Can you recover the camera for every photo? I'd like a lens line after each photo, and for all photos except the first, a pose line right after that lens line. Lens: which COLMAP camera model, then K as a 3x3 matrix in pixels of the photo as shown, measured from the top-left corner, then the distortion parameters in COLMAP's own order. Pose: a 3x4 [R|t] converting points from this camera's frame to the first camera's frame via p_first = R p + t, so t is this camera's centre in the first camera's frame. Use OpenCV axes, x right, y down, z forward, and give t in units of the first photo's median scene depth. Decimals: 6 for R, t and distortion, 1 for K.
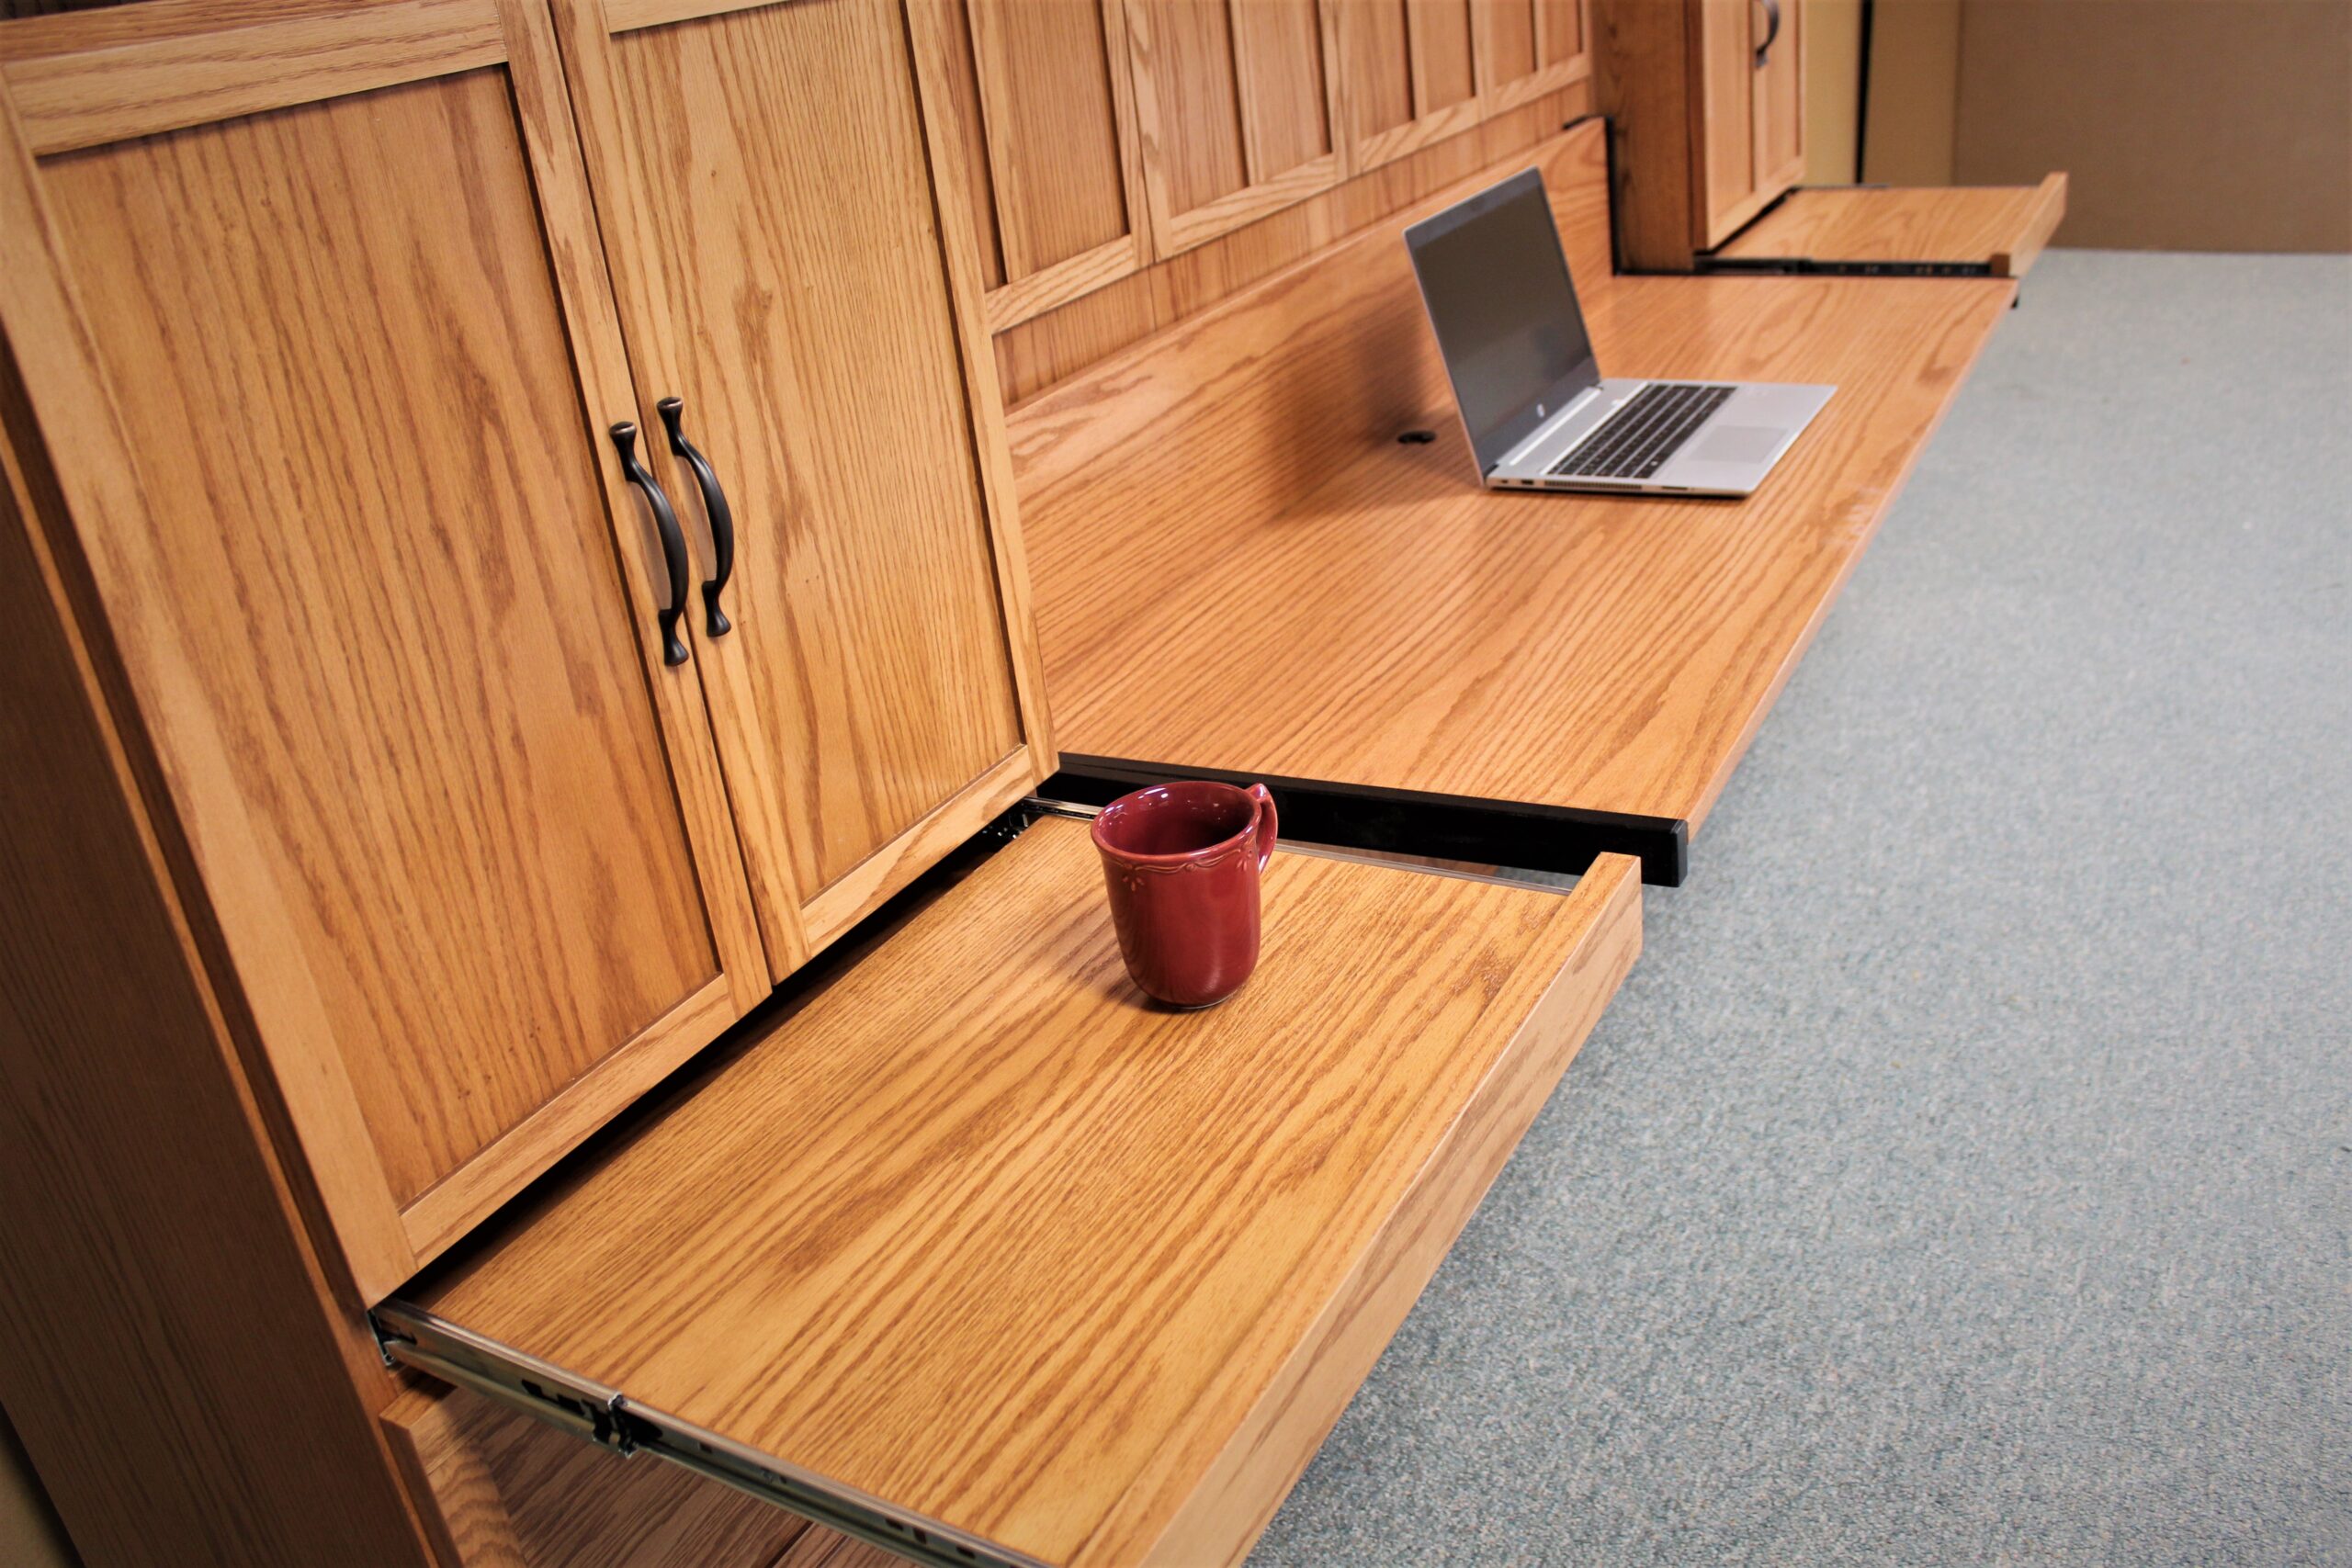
lens RADIAL K [[1964.0, 0, 1172.2], [0, 1964.0, 776.1], [0, 0, 1]] dist [-0.158244, 0.136470]
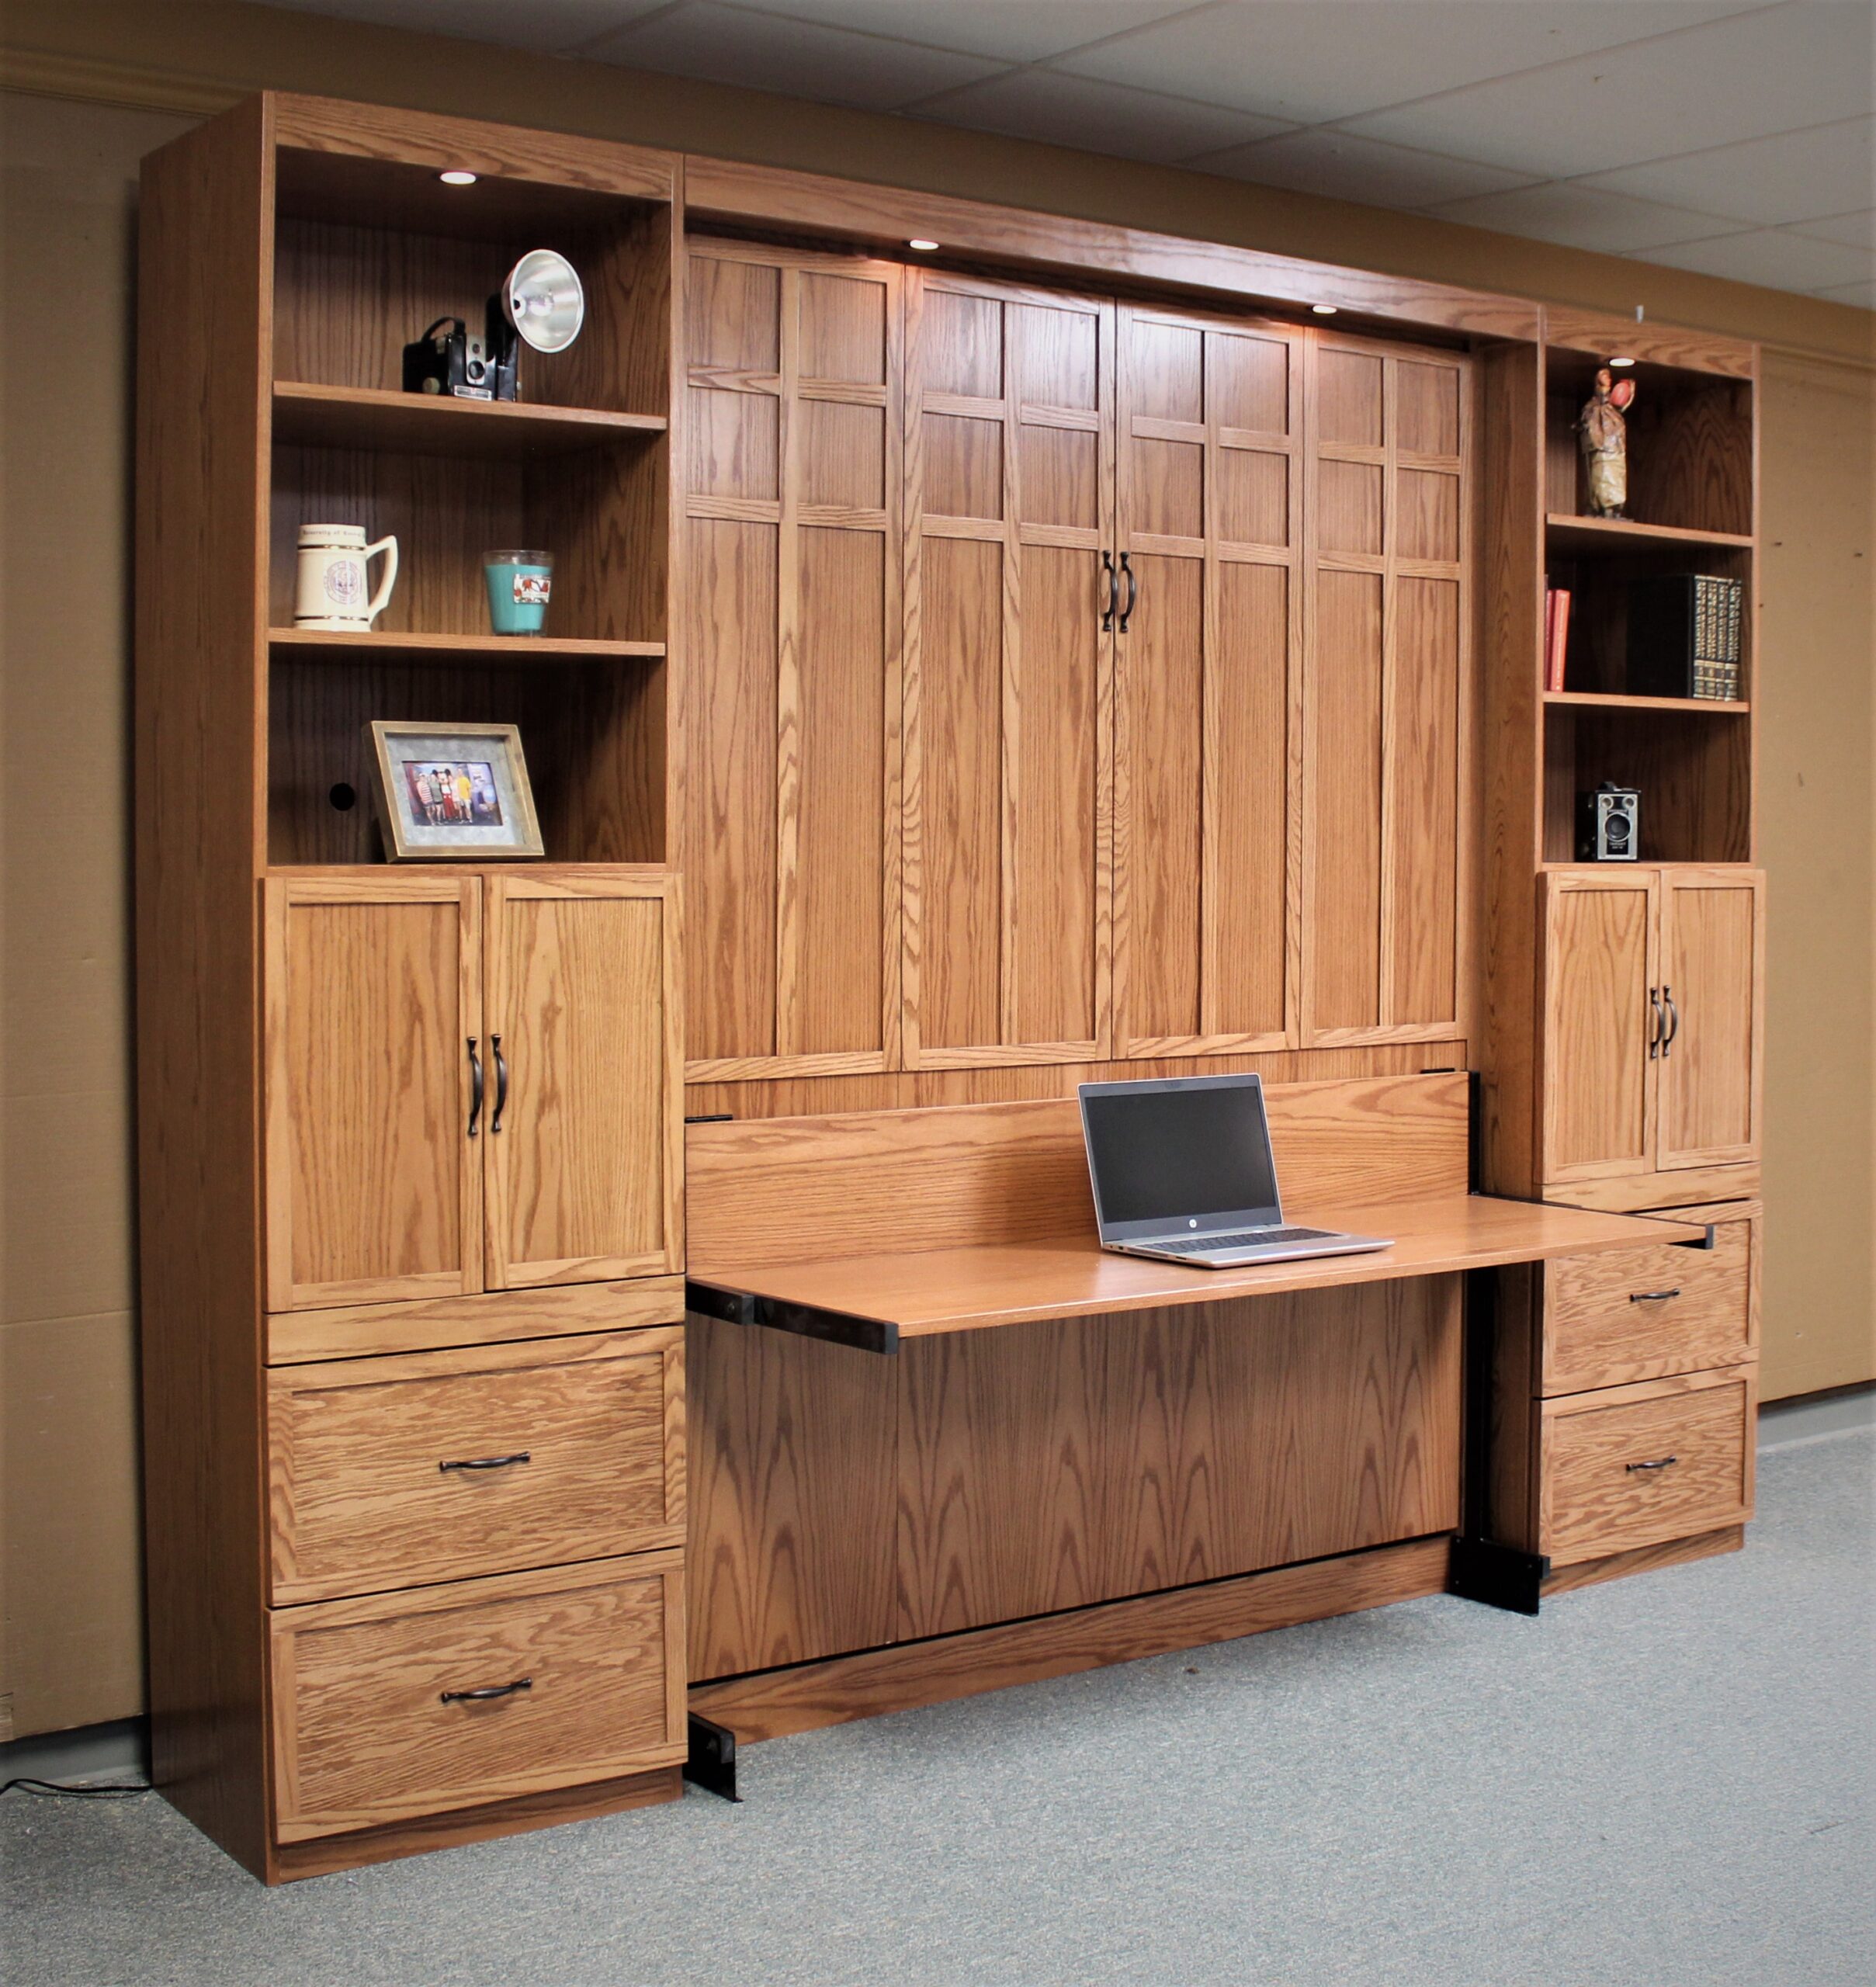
lens RADIAL K [[2854.3, 0, 1037.9], [0, 2854.3, 931.4], [0, 0, 1]] dist [-0.132773, 0.000000]
pose [[0.907034, 0.135195, -0.398764, 1.880545], [-0.273286, 0.909493, -0.313269, 0.668028], [0.320320, 0.393122, 0.861888, -2.083176]]
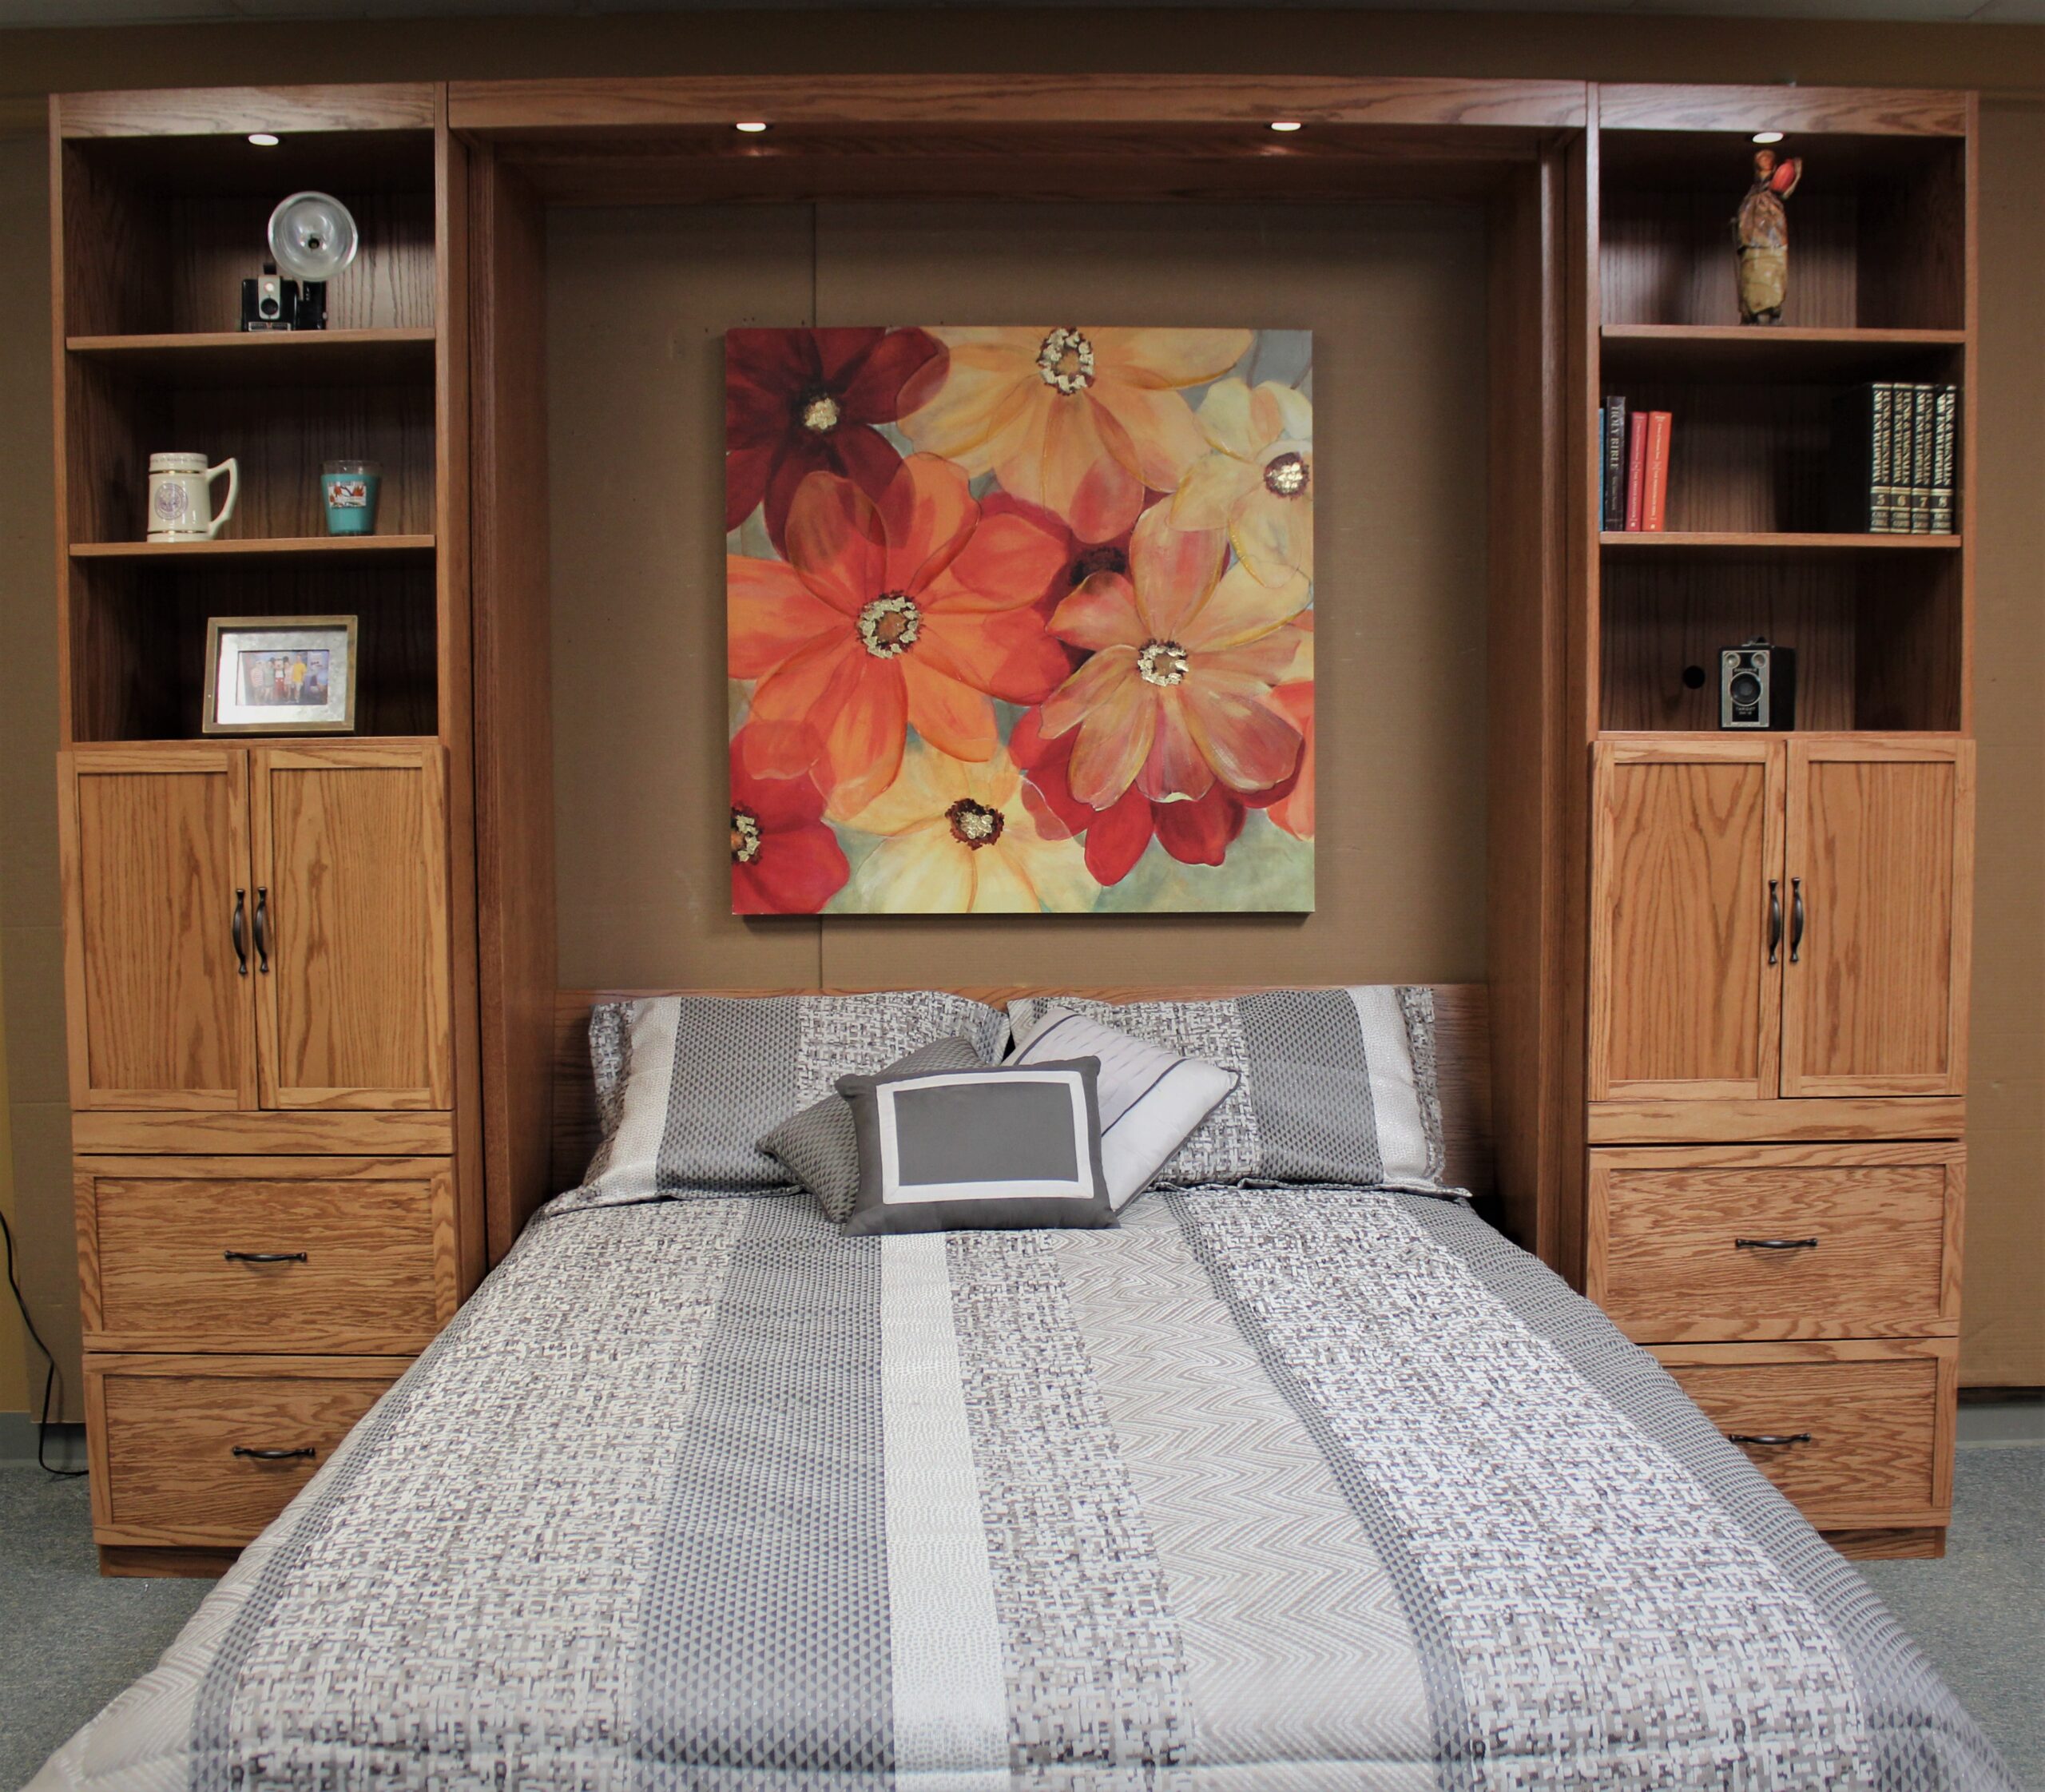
lens RADIAL K [[2250.5, 0, 1018.0], [0, 2250.5, 885.1], [0, 0, 1]] dist [-0.113131, 0.000000]
pose [[0.487476, 0.178363, -0.854724, 3.195102], [-0.415713, 0.908251, -0.047561, -0.514225], [0.767821, 0.378505, 0.516899, 0.126634]]
